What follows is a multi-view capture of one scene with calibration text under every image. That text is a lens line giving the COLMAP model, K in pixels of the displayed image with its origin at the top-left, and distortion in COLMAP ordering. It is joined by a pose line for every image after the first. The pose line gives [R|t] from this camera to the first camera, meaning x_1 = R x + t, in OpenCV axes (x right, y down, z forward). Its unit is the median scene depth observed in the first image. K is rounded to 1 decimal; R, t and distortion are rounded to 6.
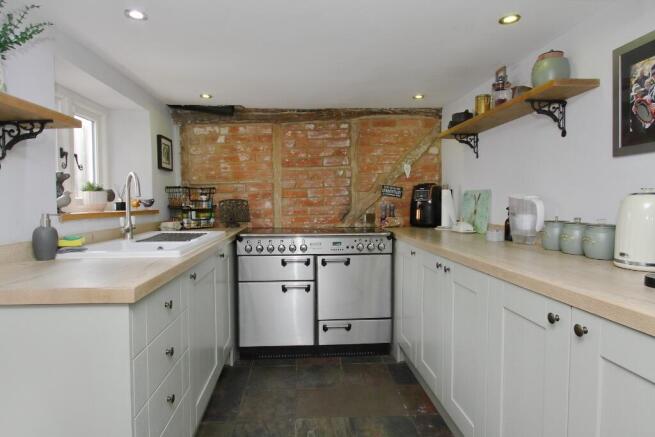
lens RADIAL K [[367.0, 0, 327.1], [0, 367.0, 217.5], [0, 0, 1]] dist [-0.022819, 0.003967]
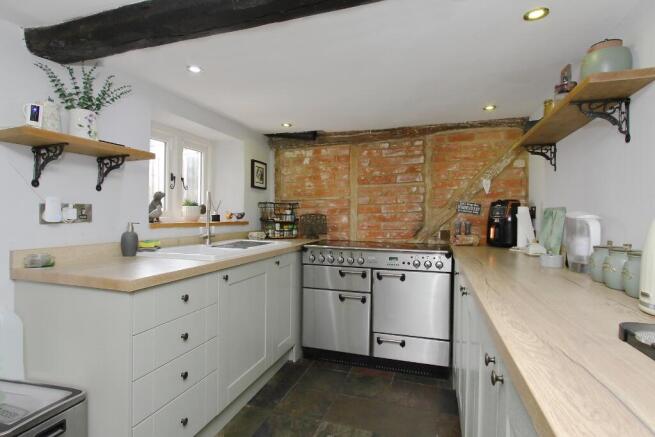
lens RADIAL K [[345.2, 0, 326.0], [0, 345.2, 218.3], [0, 0, 1]] dist [-0.018877, -0.000199]
pose [[0.926584, 0.019682, -0.375572, 0.211140], [-0.033264, 0.999005, -0.029713, -0.006647], [0.374613, 0.040025, 0.926317, 0.039596]]
